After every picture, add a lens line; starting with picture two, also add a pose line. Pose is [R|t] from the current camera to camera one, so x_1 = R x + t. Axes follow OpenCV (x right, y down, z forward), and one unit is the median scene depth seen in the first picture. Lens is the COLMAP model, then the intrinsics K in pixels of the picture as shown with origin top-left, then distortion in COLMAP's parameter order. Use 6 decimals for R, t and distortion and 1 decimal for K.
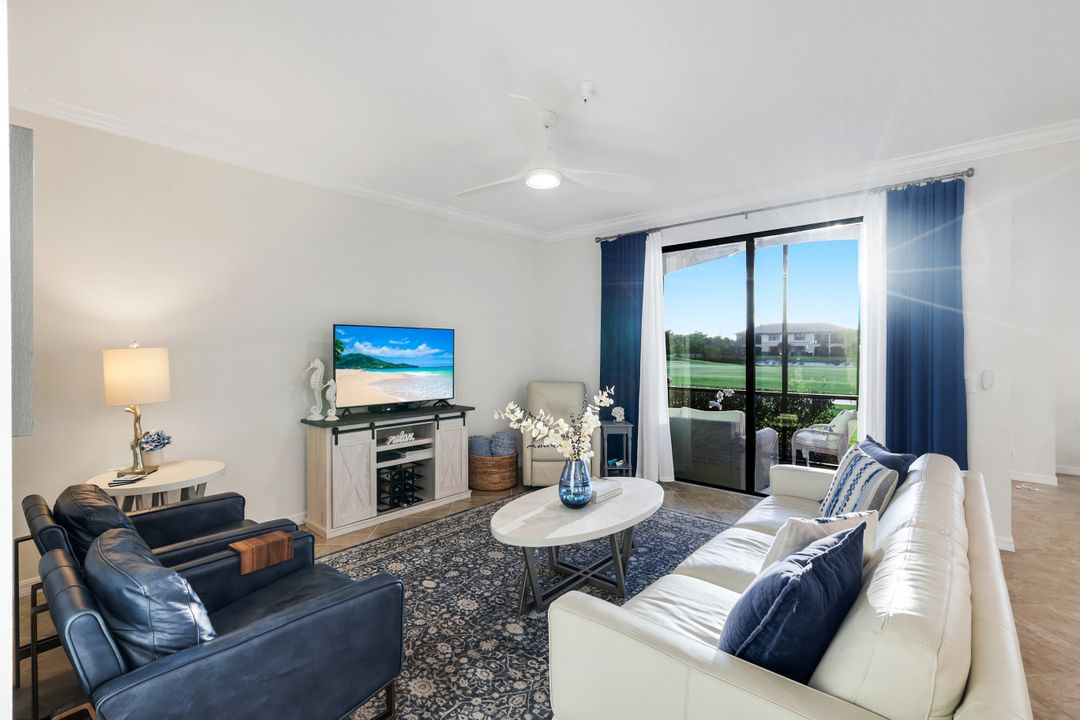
lens RADIAL K [[482.5, 0, 538.3], [0, 482.5, 352.5], [0, 0, 1]] dist [0.006106, 0.000759]
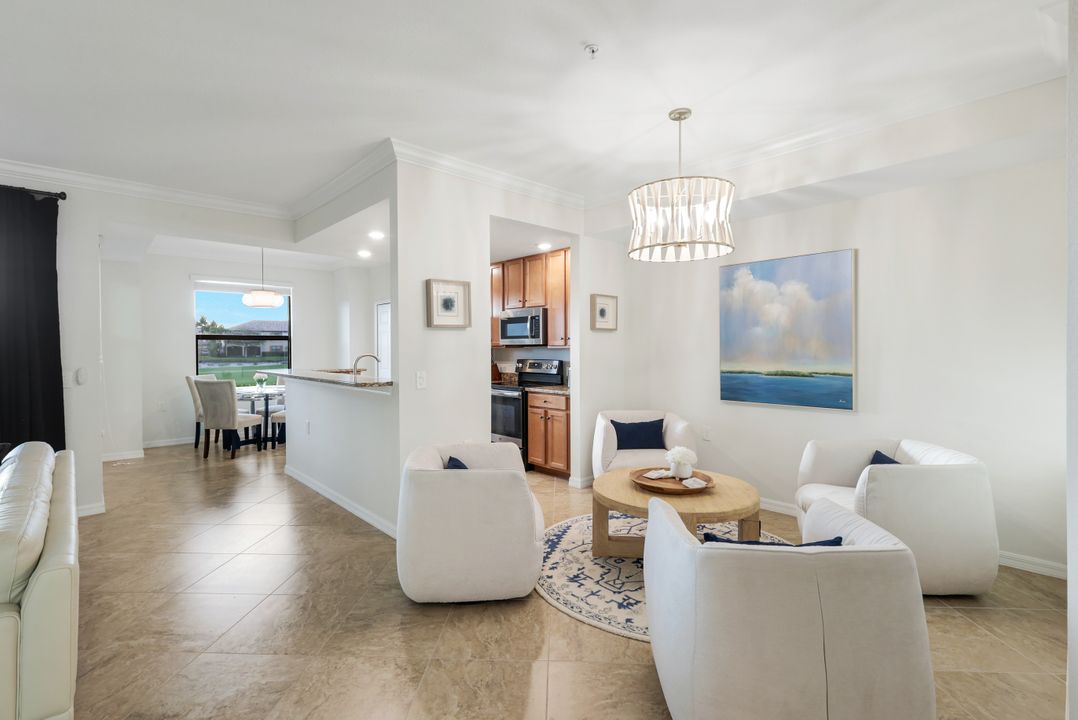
lens RADIAL K [[488.5, 0, 539.0], [0, 488.5, 360.0], [0, 0, 1]] dist [-0.003114, -0.000378]
pose [[0.089144, -0.024247, 0.995724, -0.129896], [0.009505, 0.999679, 0.023492, 0.003055], [-0.995973, 0.007370, 0.089346, -0.186946]]
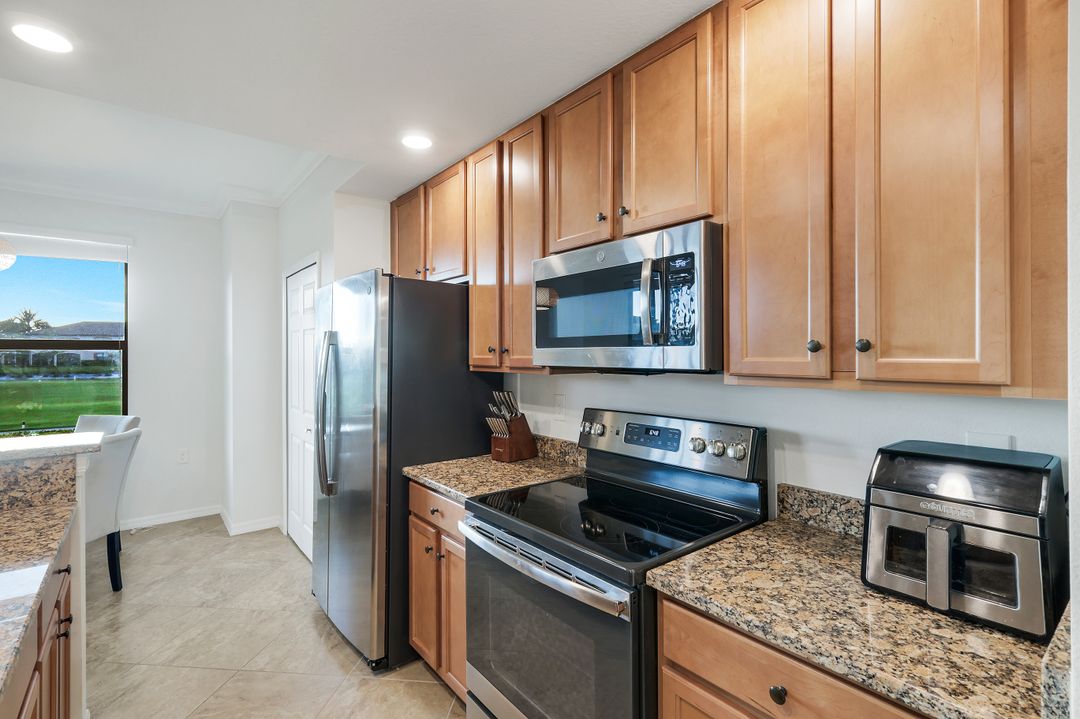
lens RADIAL K [[495.8, 0, 539.8], [0, 495.8, 351.6], [0, 0, 1]] dist [-0.002885, -0.000004]
pose [[0.157554, 0.003110, 0.987505, 0.876599], [0.012256, 0.999912, -0.005104, -0.020616], [-0.987434, 0.012907, 0.157502, -0.016932]]
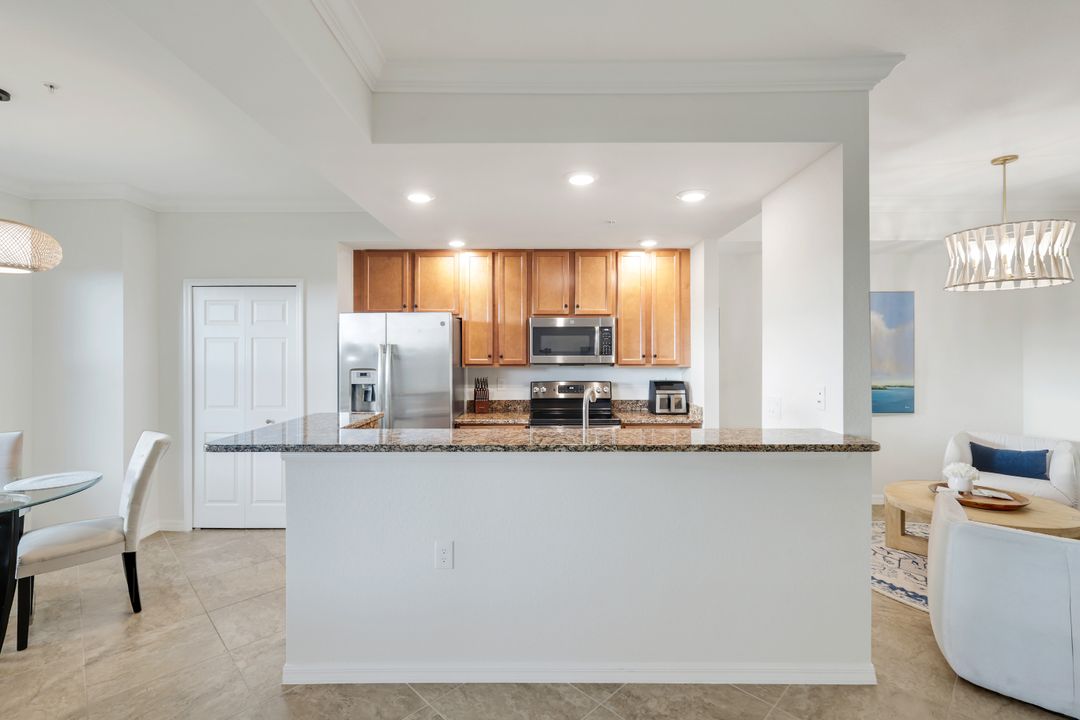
lens RADIAL K [[482.5, 0, 537.8], [0, 482.5, 352.0], [0, 0, 1]] dist [0.002108, 0.000032]
pose [[-0.662140, 0.000473, 0.749380, 0.530967], [0.007422, 0.999955, 0.005927, -0.040583], [-0.749343, 0.009486, -0.662114, 0.769560]]
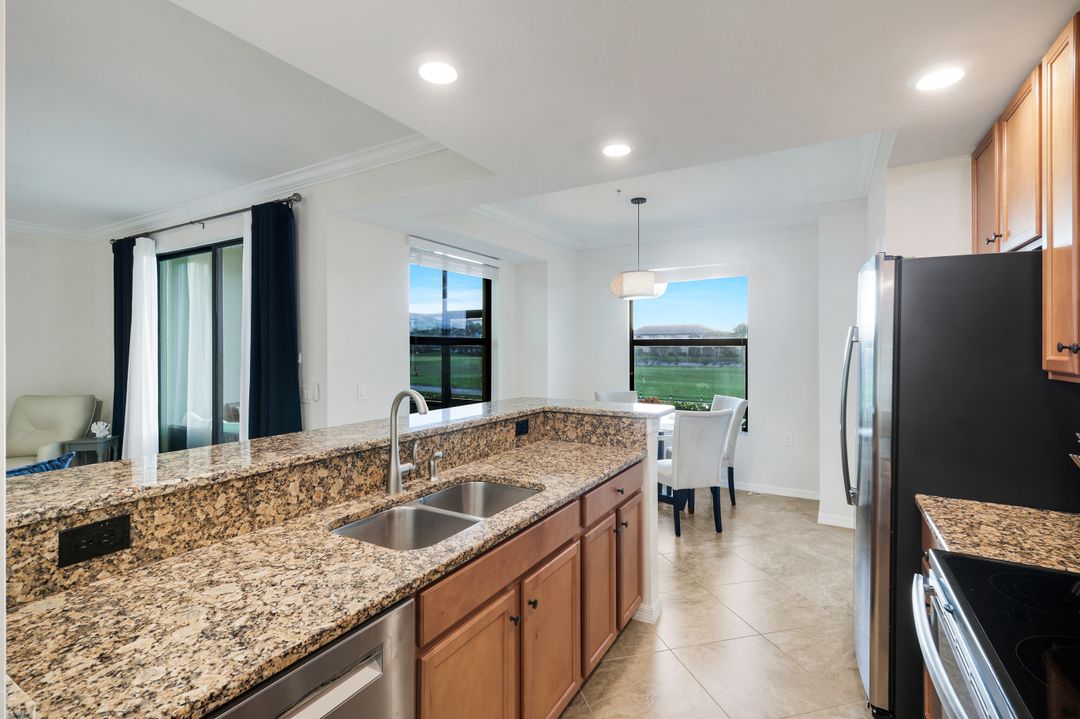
lens RADIAL K [[493.0, 0, 541.9], [0, 493.0, 349.3], [0, 0, 1]] dist [0.003290, 0.000532]
pose [[0.978615, 0.000472, 0.205699, 0.978862], [0.001017, 0.999974, -0.007133, -0.023099], [-0.205697, 0.007190, 0.978589, -0.145357]]
